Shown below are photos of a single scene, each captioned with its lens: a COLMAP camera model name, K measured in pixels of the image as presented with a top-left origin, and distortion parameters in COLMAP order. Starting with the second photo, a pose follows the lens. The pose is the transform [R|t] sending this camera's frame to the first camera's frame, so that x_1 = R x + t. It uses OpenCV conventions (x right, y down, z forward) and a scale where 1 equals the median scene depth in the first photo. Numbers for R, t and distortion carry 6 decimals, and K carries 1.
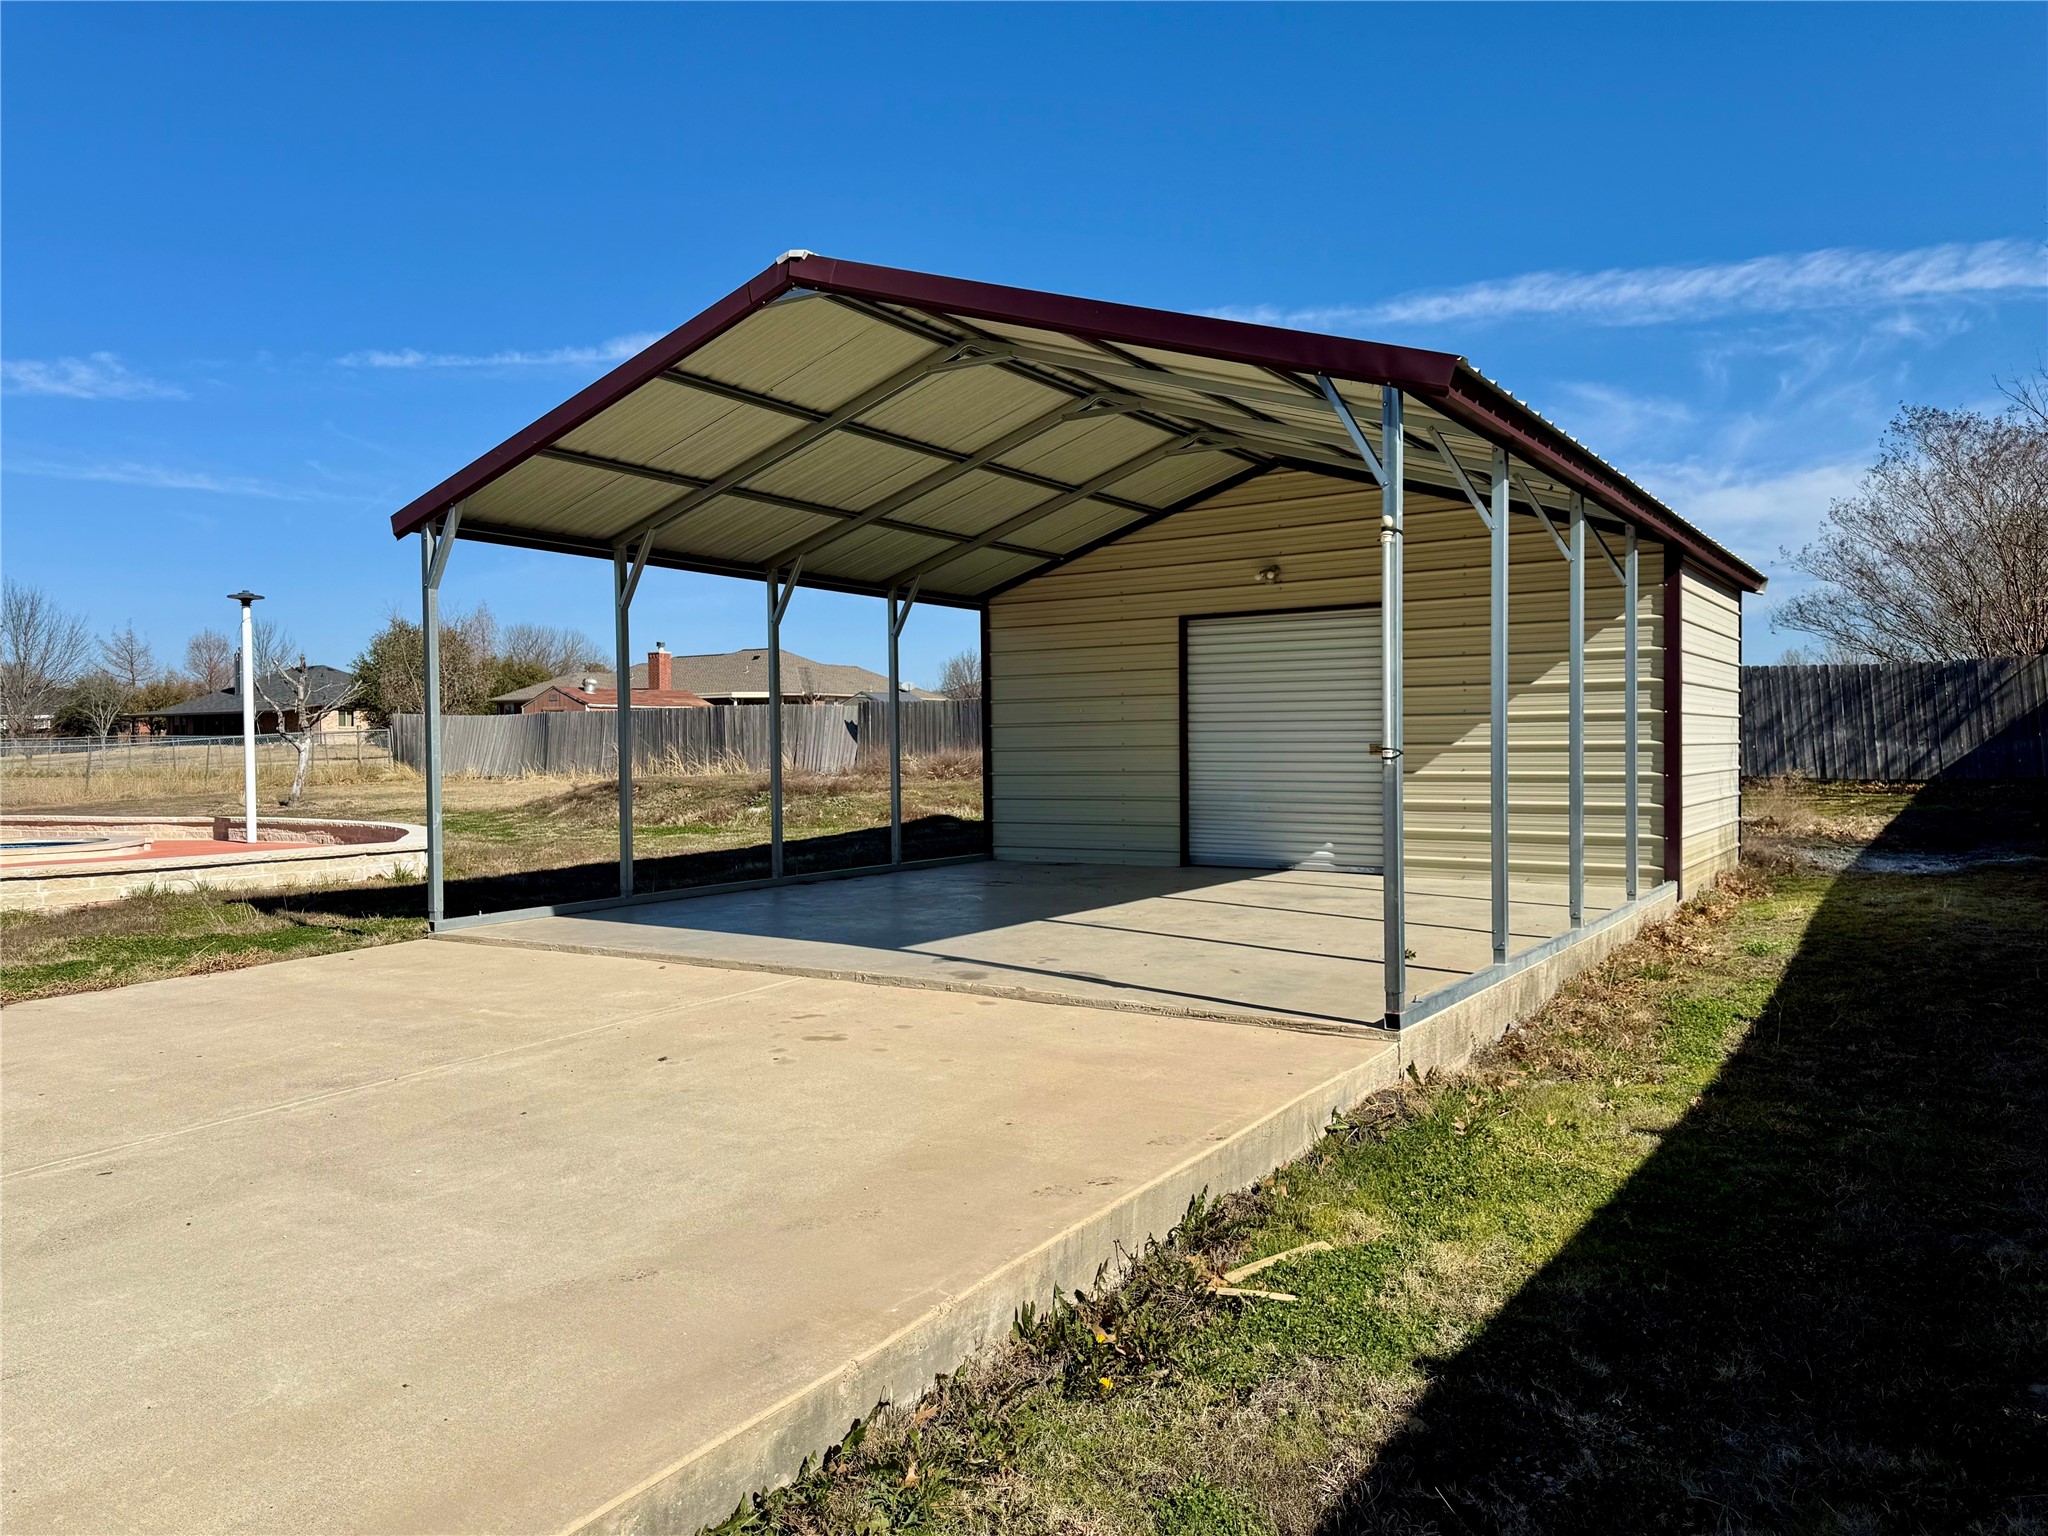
lens RADIAL K [[1473.9, 0, 1068.7], [0, 1473.9, 835.1], [0, 0, 1]] dist [0.047137, -0.015344]
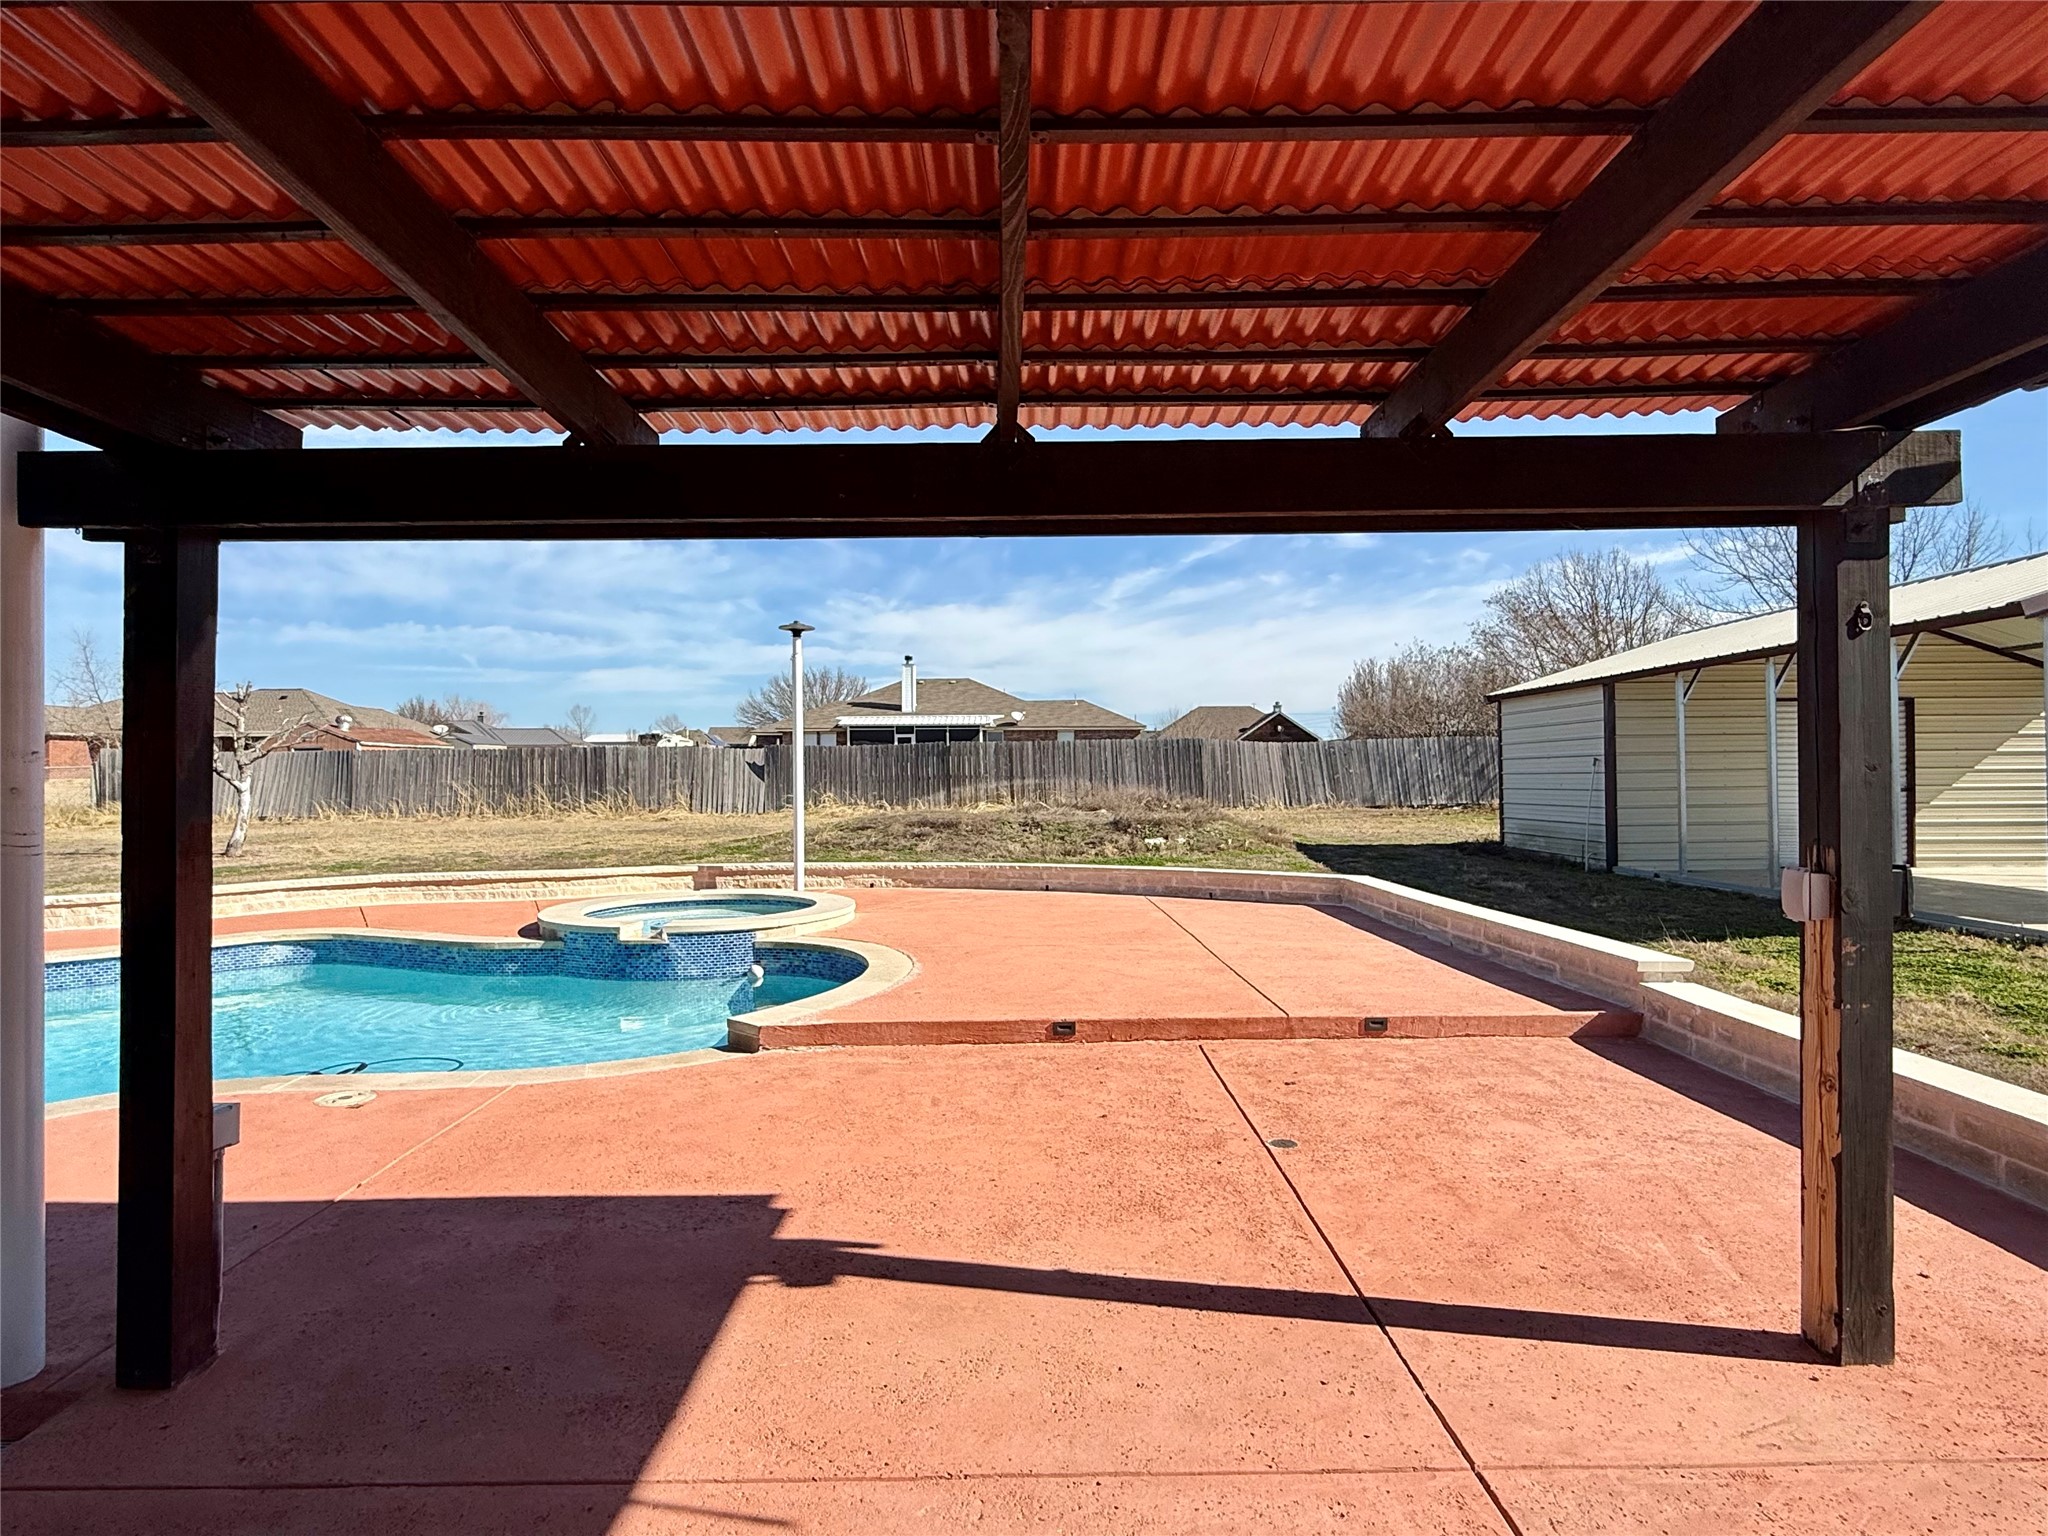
lens RADIAL K [[1088.1, 0, 1022.3], [0, 1088.1, 768.3], [0, 0, 1]] dist [-0.003305, -0.000063]
pose [[0.840591, 0.007139, 0.541624, -0.359216], [0.032405, 0.997459, -0.063439, -0.010543], [-0.540701, 0.070878, 0.838224, 0.155015]]
